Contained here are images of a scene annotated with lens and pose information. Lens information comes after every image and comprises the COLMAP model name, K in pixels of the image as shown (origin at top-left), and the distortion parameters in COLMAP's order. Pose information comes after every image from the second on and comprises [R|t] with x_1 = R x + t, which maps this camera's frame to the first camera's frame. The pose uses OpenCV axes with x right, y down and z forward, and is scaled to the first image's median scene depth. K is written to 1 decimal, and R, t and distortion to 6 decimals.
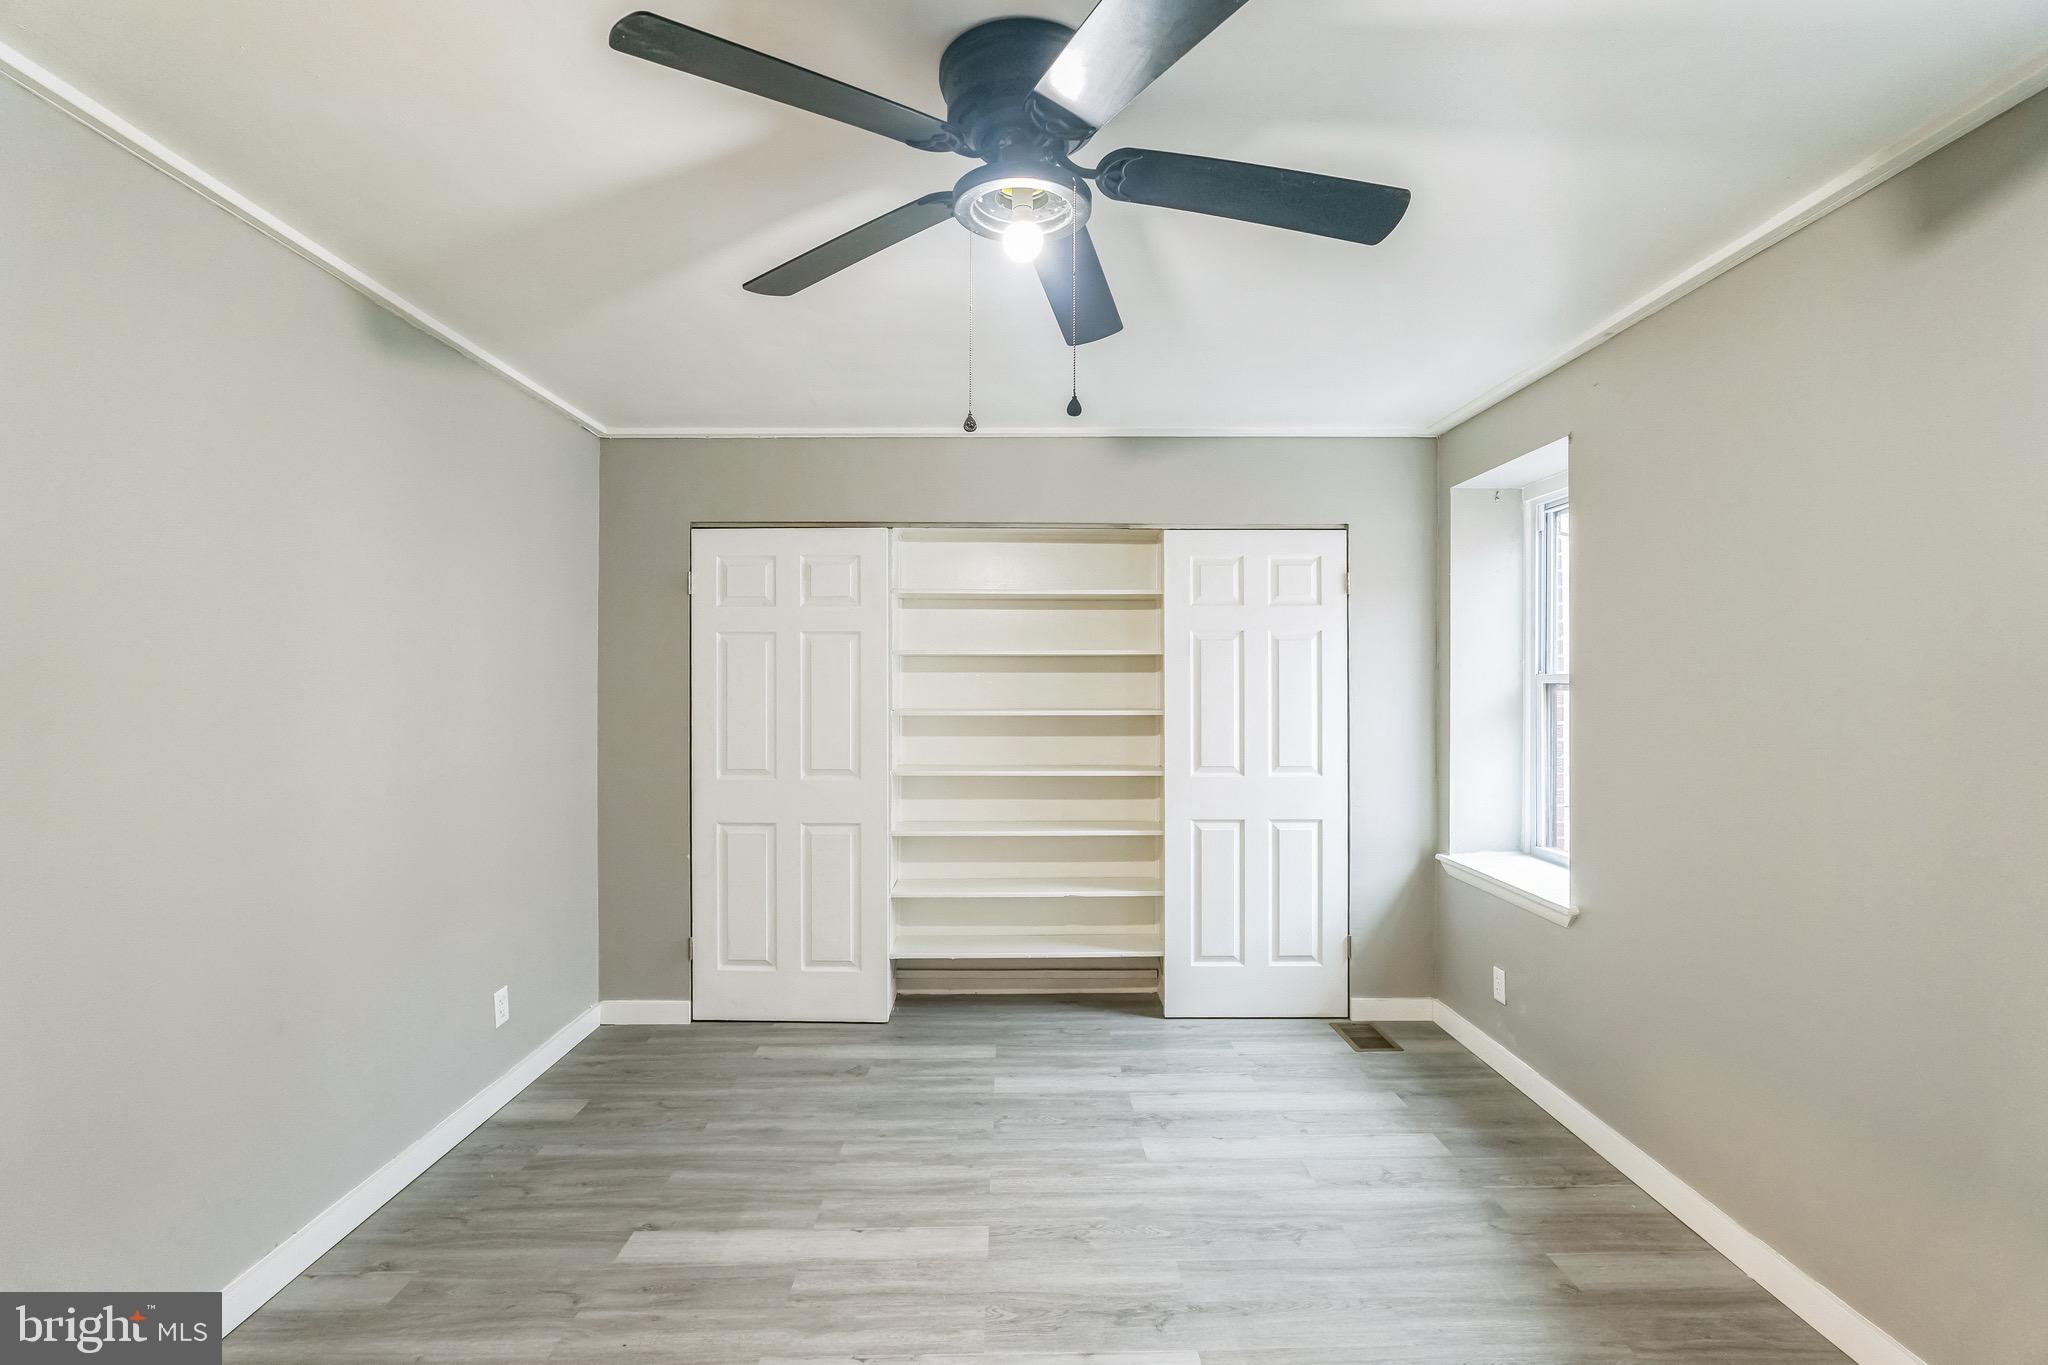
lens RADIAL K [[931.5, 0, 1024.0], [0, 931.5, 682.5], [0, 0, 1]] dist [-0.005084, 0.000519]
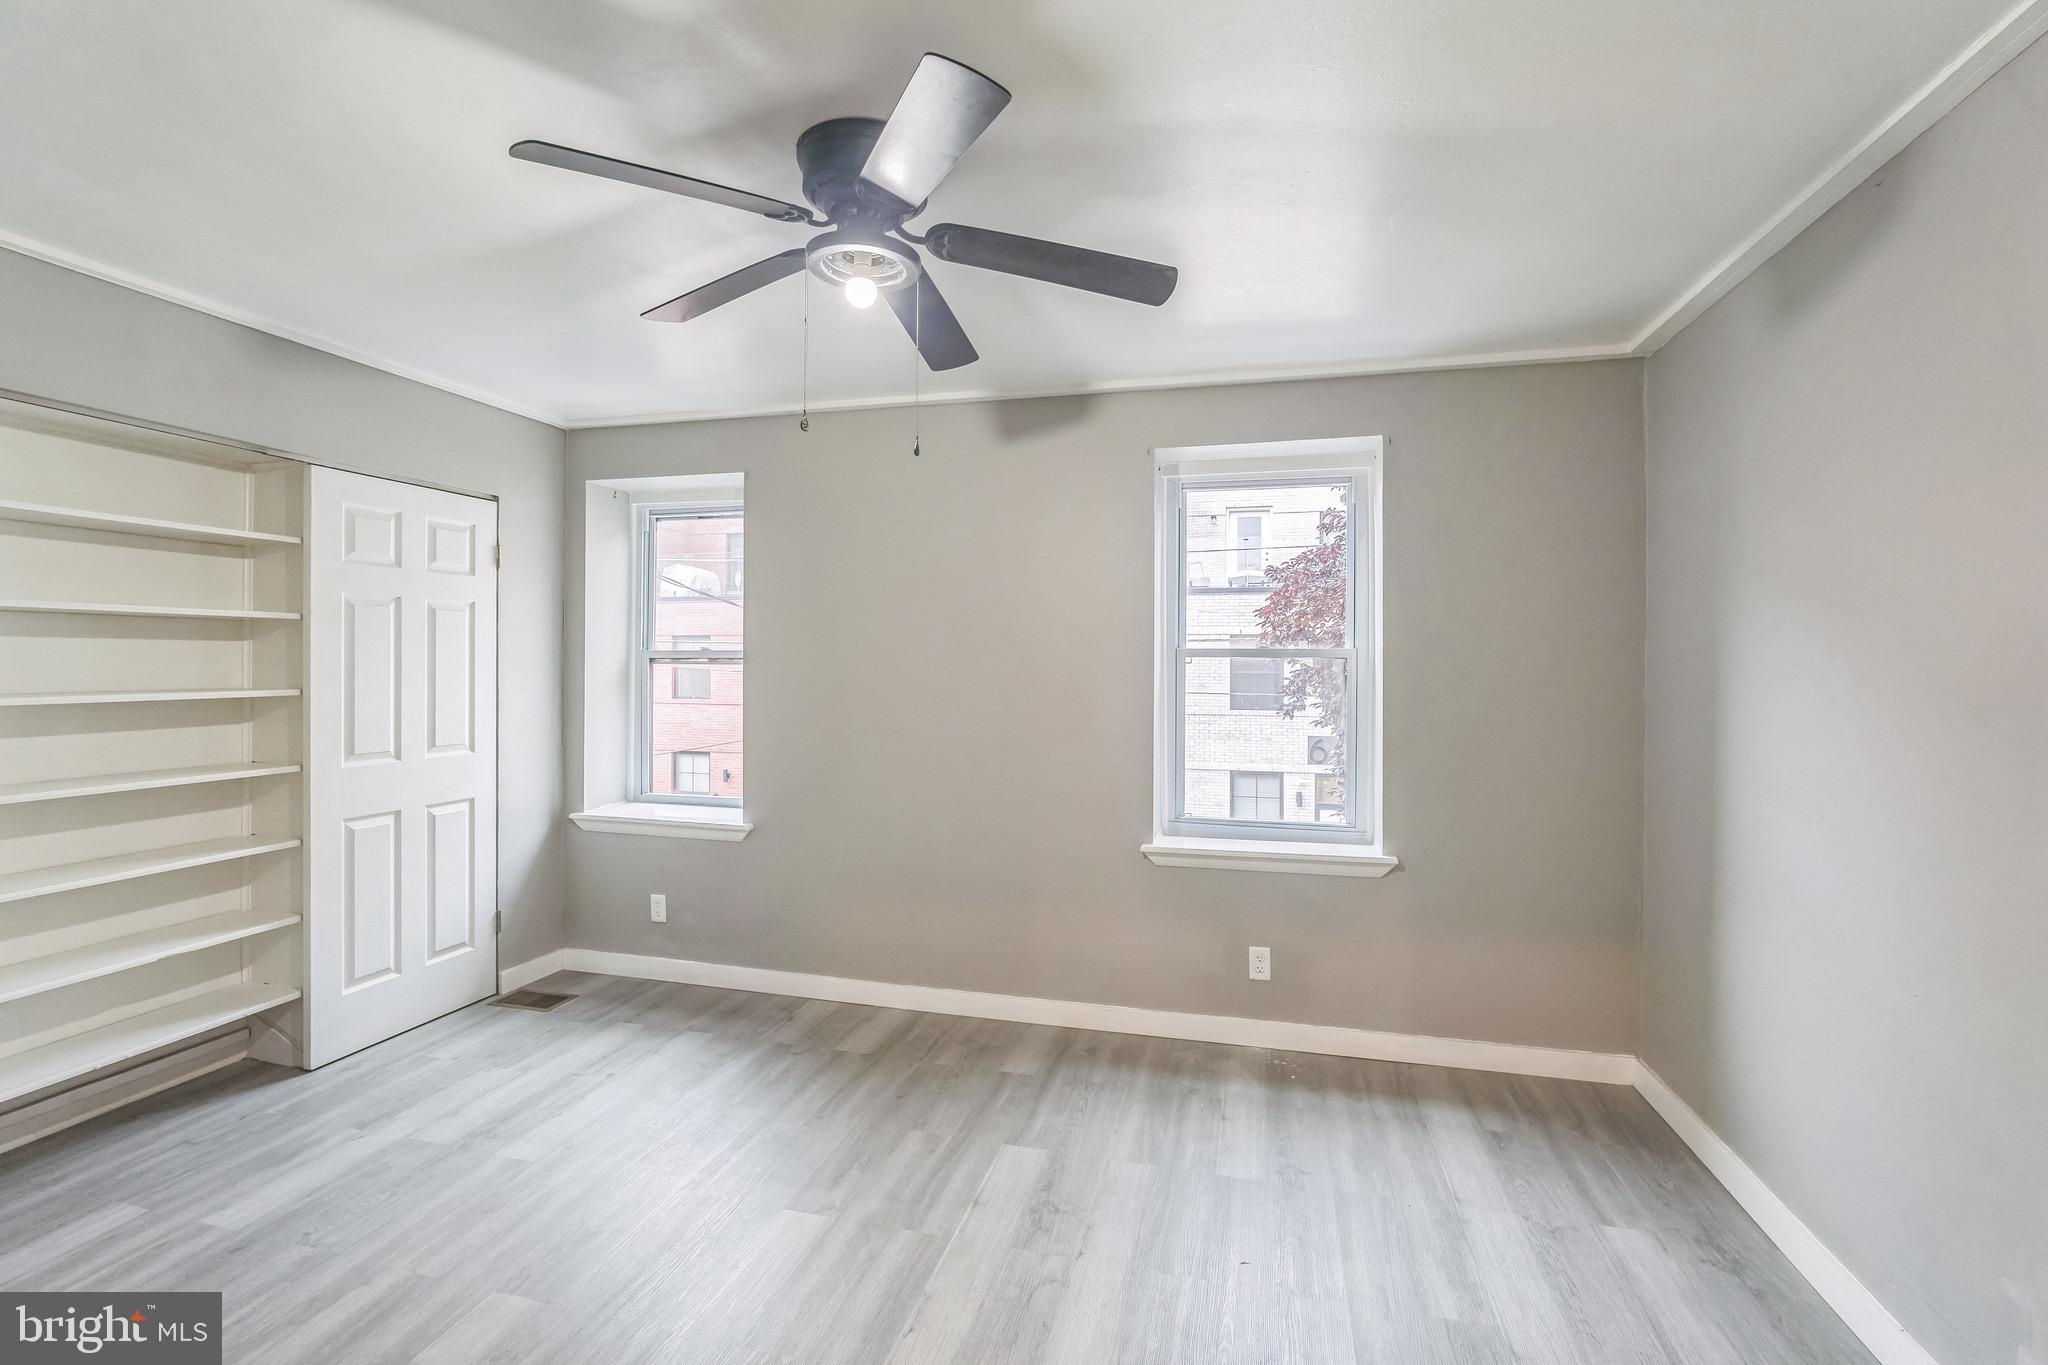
lens RADIAL K [[932.4, 0, 1022.4], [0, 932.4, 670.7], [0, 0, 1]] dist [-0.001049, 0.000783]
pose [[0.279351, -0.011032, 0.960126, -0.484694], [-0.005797, 0.999896, 0.013176, -0.000685], [-0.960172, -0.009247, 0.279258, 0.201164]]
